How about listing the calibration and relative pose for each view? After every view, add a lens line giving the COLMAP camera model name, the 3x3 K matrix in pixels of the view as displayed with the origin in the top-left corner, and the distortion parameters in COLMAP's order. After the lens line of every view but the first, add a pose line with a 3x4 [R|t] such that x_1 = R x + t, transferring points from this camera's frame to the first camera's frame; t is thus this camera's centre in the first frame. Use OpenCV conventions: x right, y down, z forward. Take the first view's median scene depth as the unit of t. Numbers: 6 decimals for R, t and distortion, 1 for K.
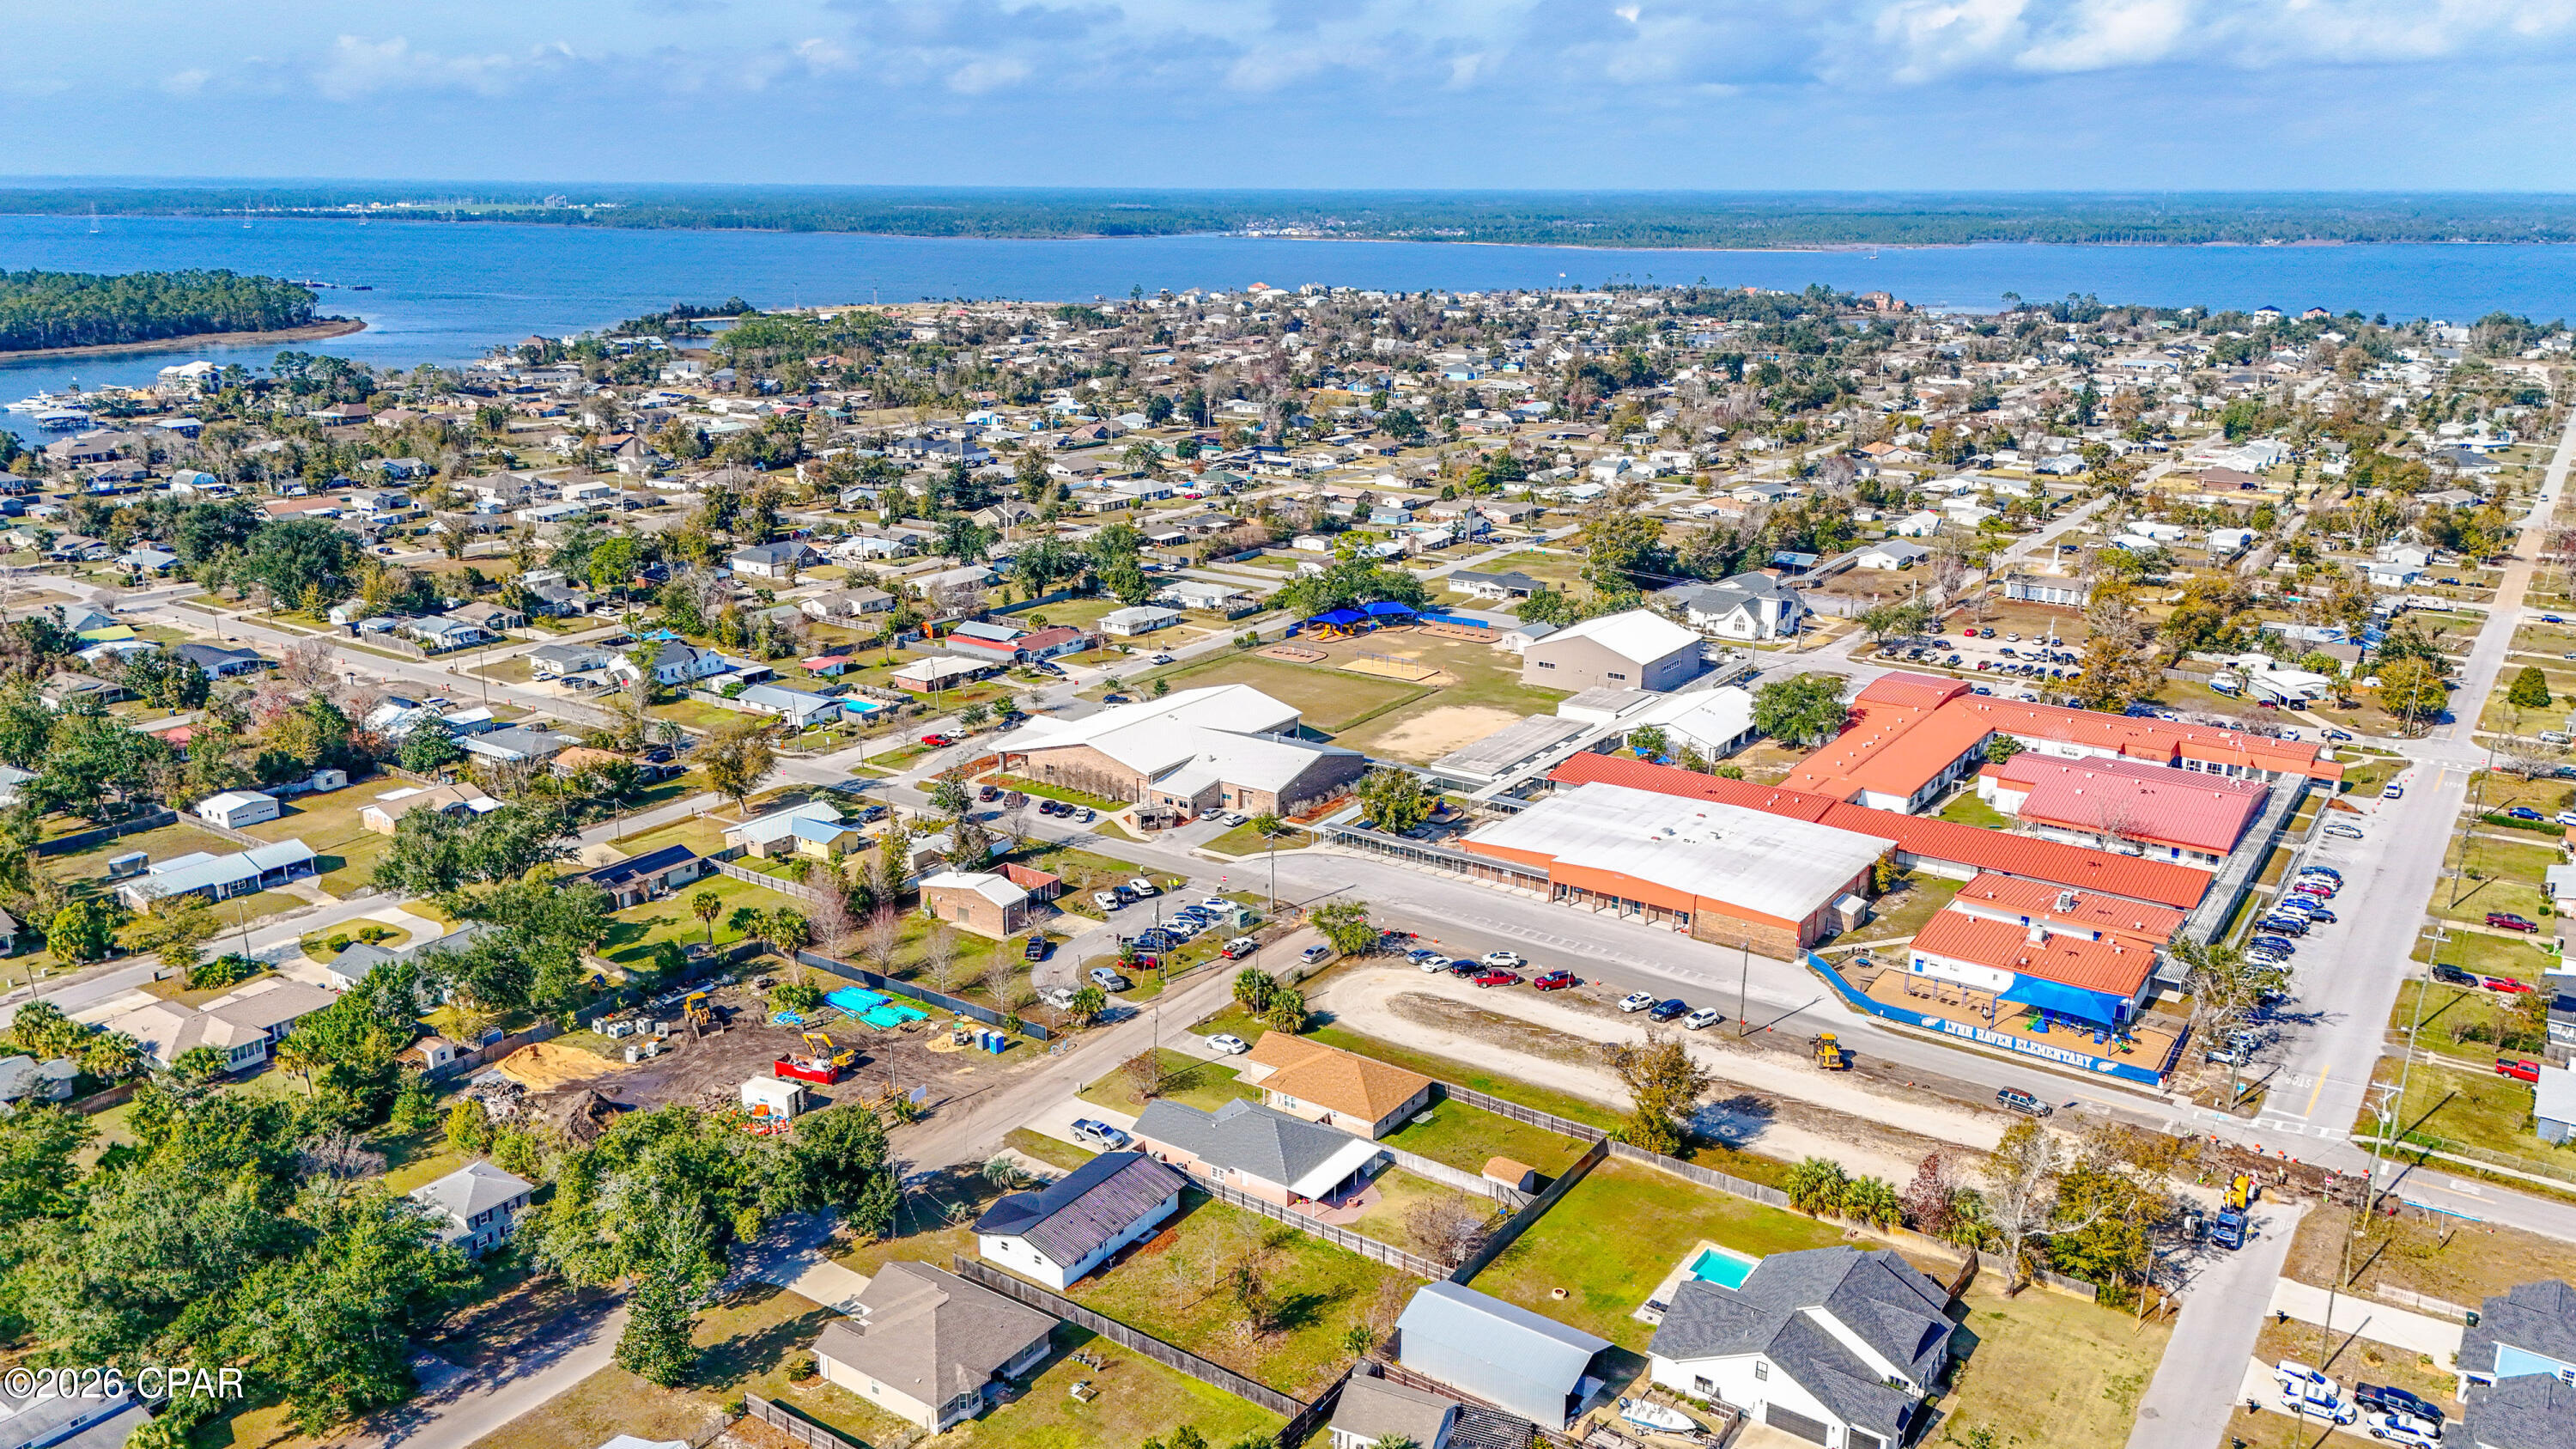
lens RADIAL K [[1883.2, 0, 1283.6], [0, 1883.2, 729.6], [0, 0, 1]] dist [0.108426, -0.128738]
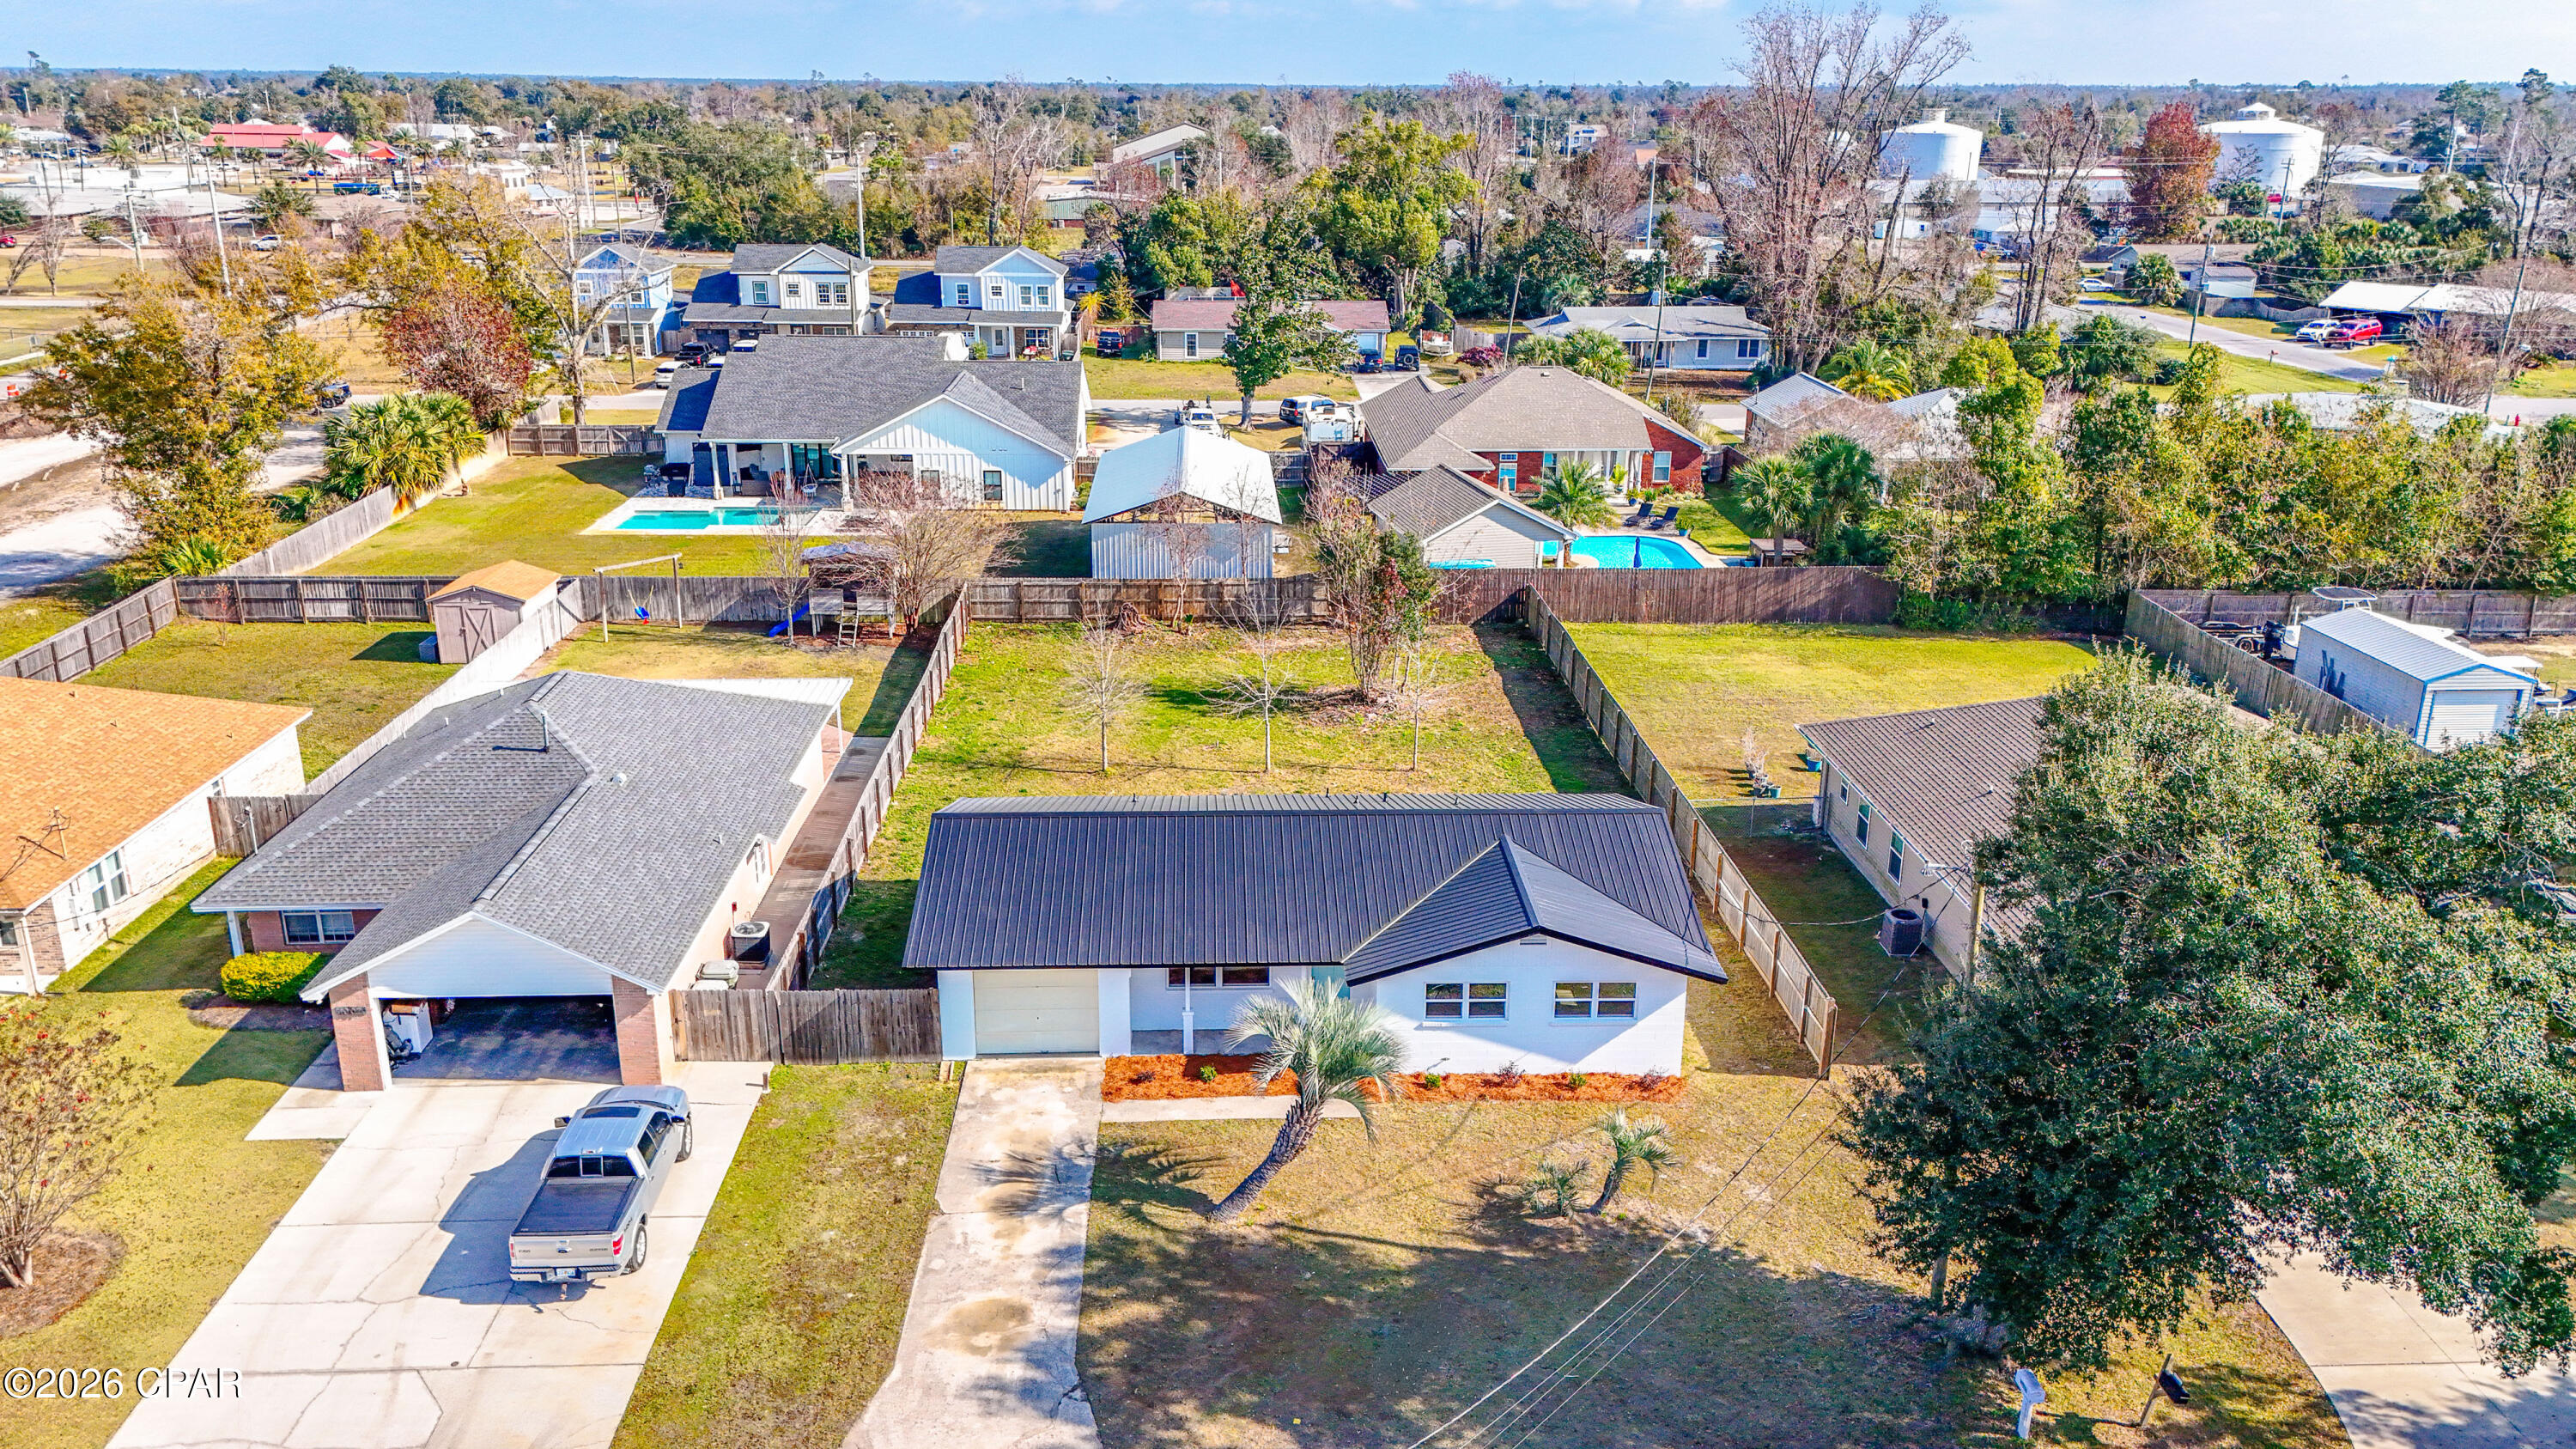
lens RADIAL K [[1890.9, 0, 1283.8], [0, 1890.9, 717.5], [0, 0, 1]] dist [0.088443, -0.086364]
pose [[-0.602592, -0.262390, 0.753680, -0.179092], [0.209789, 0.859105, 0.466827, 0.065984], [-0.769981, 0.439420, -0.462643, 0.672895]]
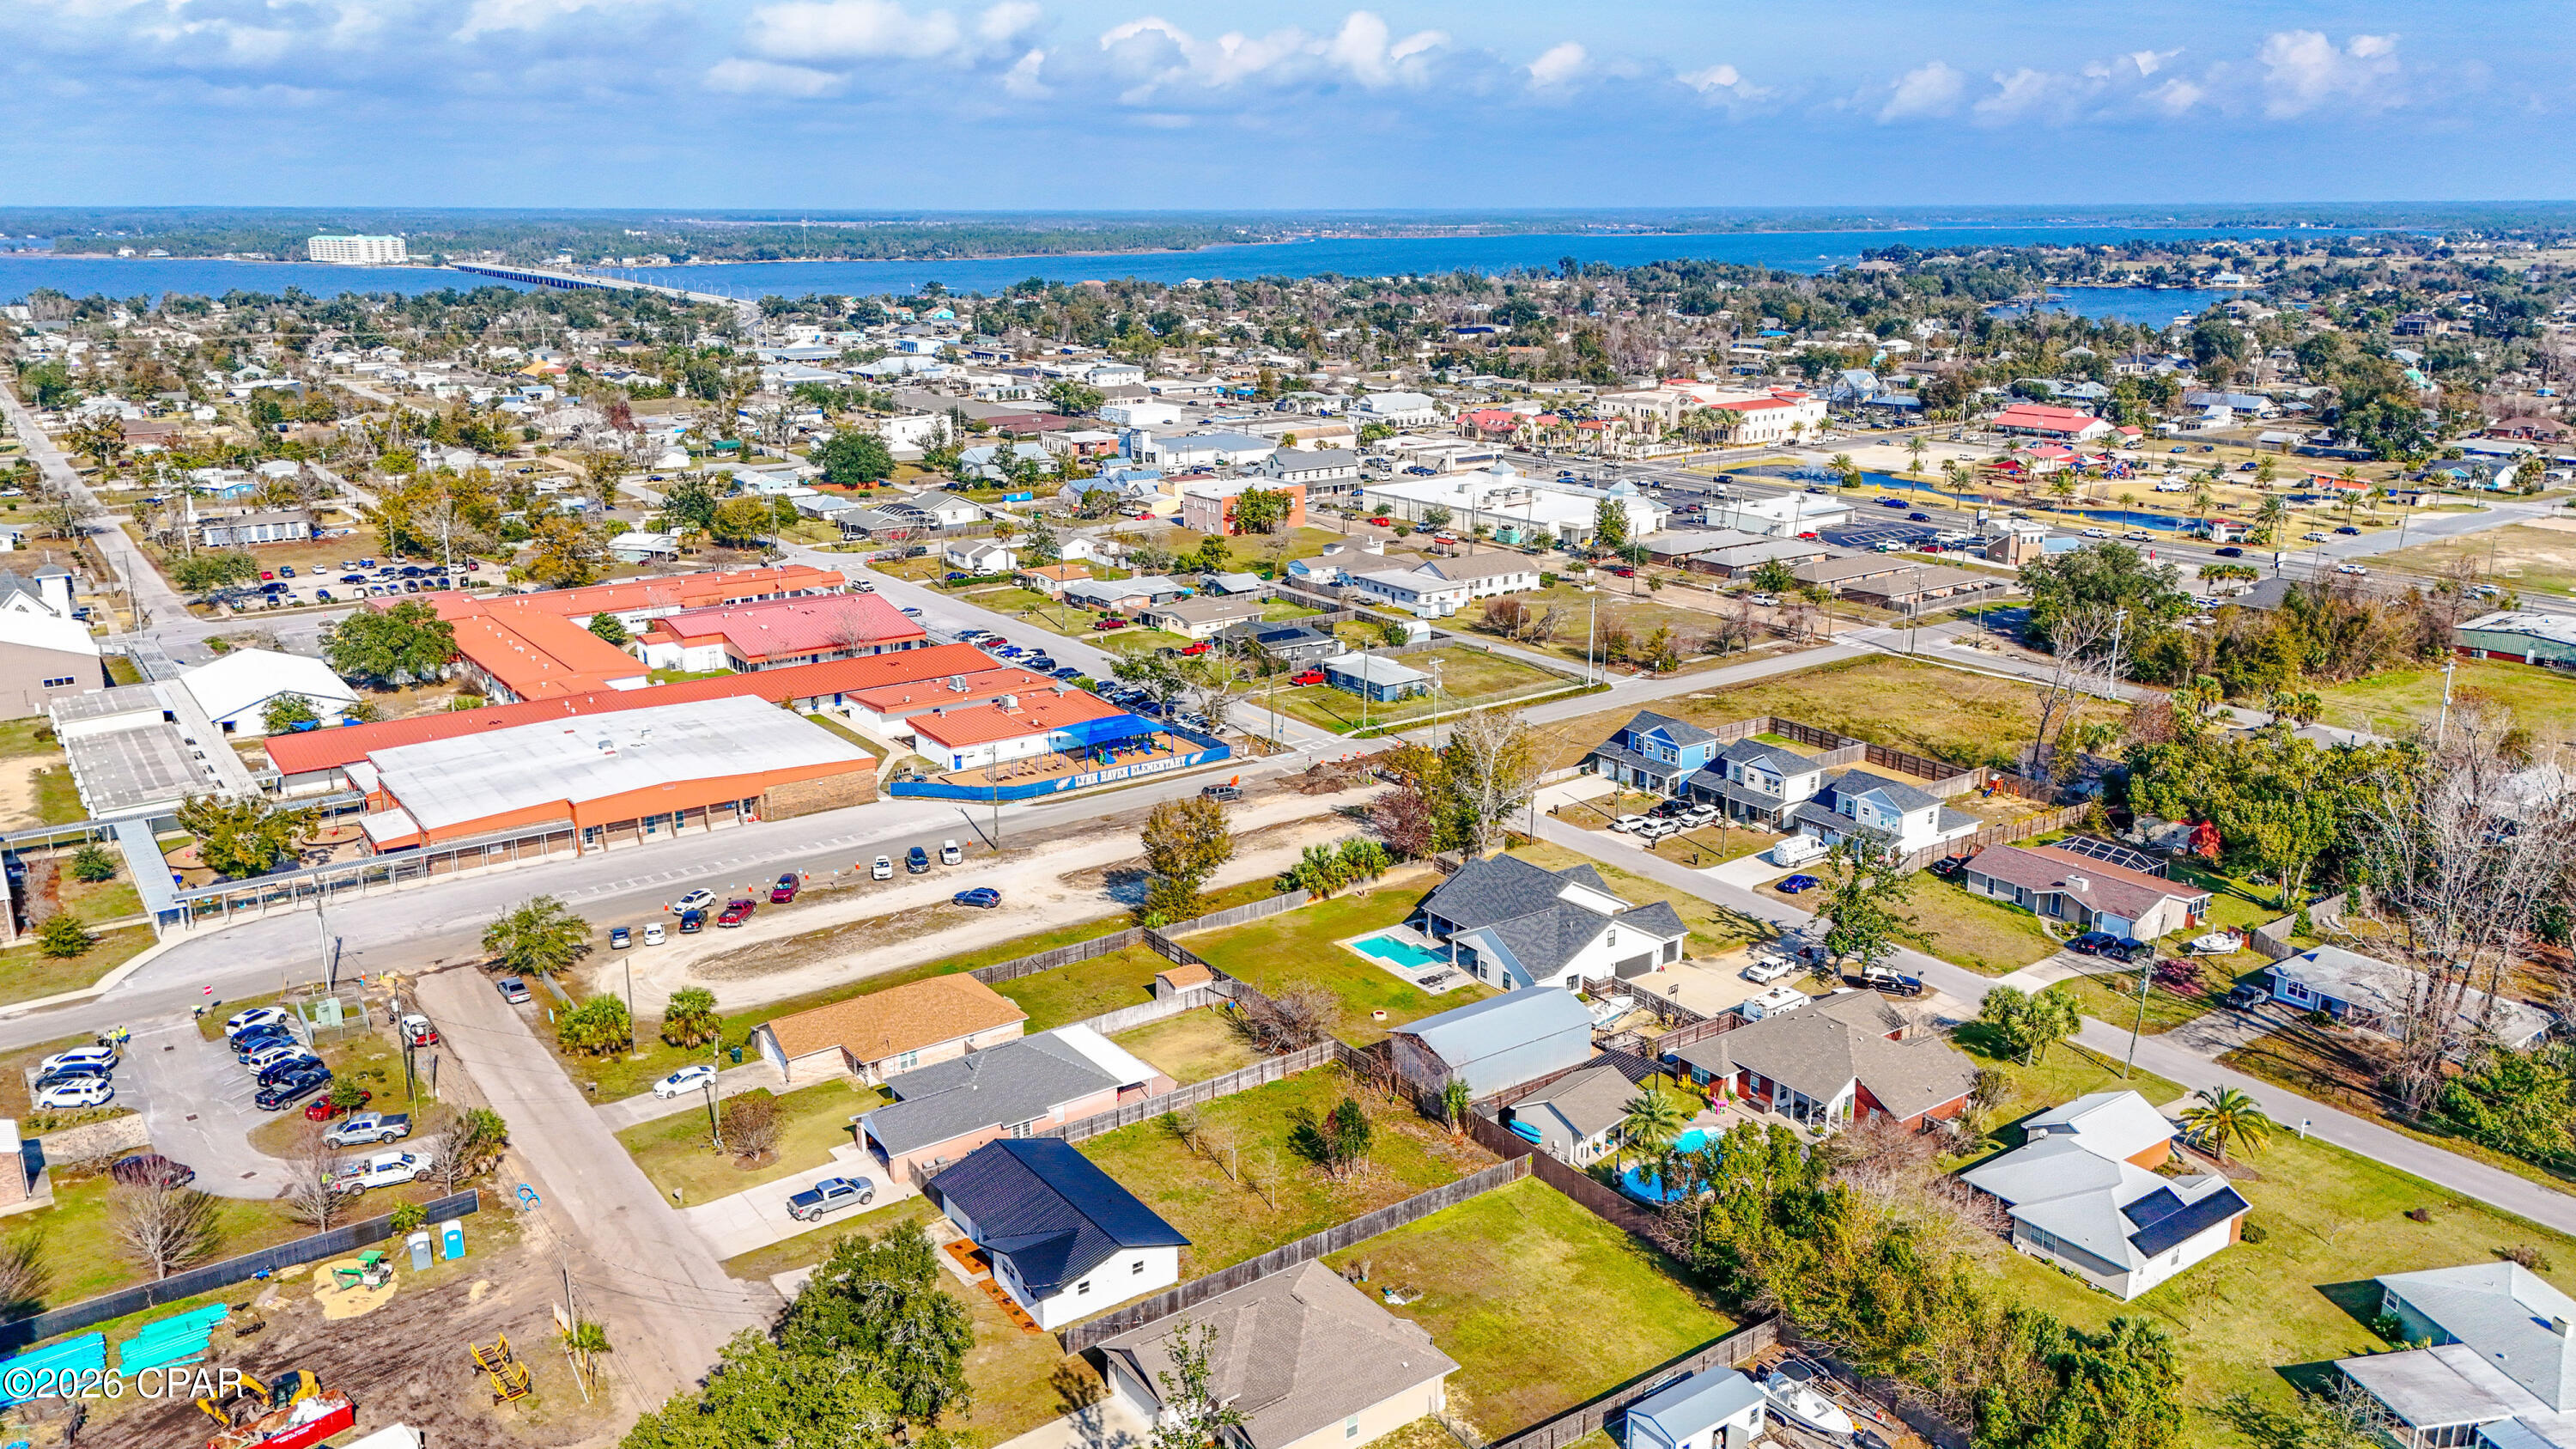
lens RADIAL K [[1890.9, 0, 1283.8], [0, 1890.9, 717.5], [0, 0, 1]] dist [0.088443, -0.086364]
pose [[0.338943, -0.253042, 0.906139, -0.416592], [0.266790, 0.949465, 0.165347, -0.015617], [-0.902187, 0.185705, 0.389324, 0.362895]]
